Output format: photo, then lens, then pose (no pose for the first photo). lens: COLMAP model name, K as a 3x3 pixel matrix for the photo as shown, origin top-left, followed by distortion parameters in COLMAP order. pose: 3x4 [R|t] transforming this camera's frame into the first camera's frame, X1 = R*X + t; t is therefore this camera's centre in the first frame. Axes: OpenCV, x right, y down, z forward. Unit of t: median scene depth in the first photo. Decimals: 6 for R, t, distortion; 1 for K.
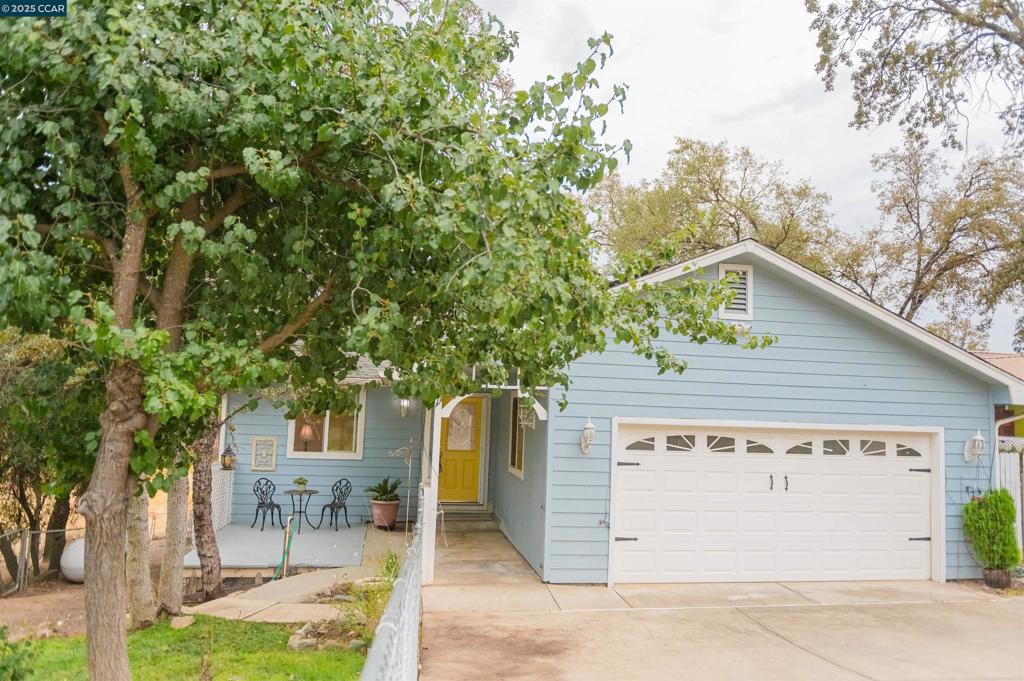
lens RADIAL K [[734.3, 0, 514.0], [0, 734.3, 337.9], [0, 0, 1]] dist [0.001204, -0.000579]
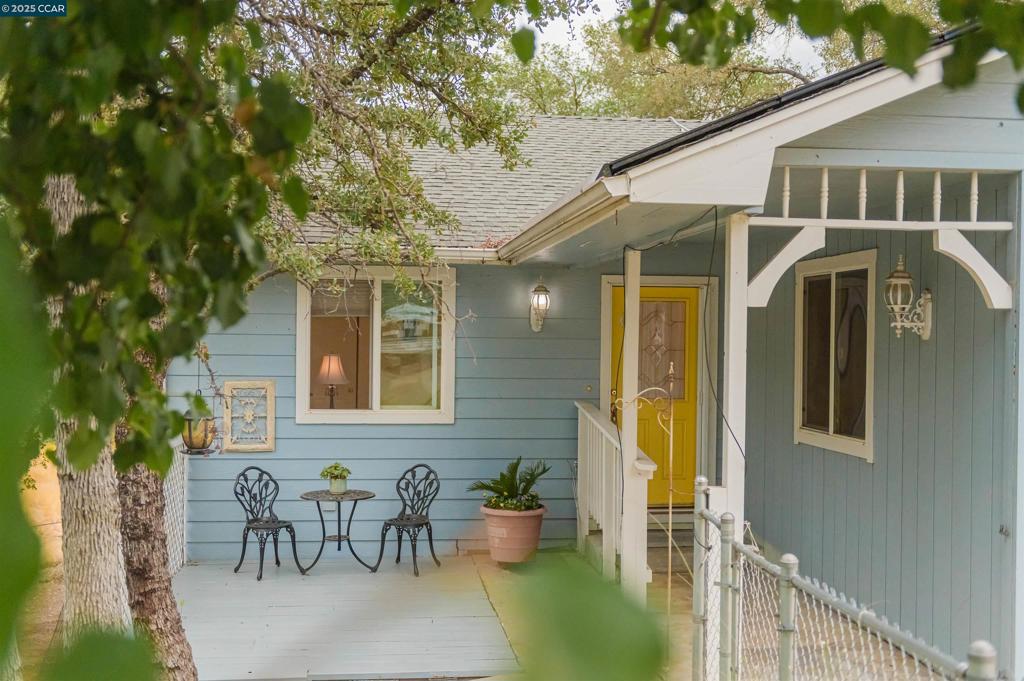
lens RADIAL K [[1141.5, 0, 511.4], [0, 1141.5, 342.7], [0, 0, 1]] dist [0.027196, 0.000000]
pose [[0.998539, -0.026570, -0.047052, -0.141083], [0.030933, 0.995036, 0.094584, 0.048311], [0.044305, -0.095901, 0.994404, 0.290867]]
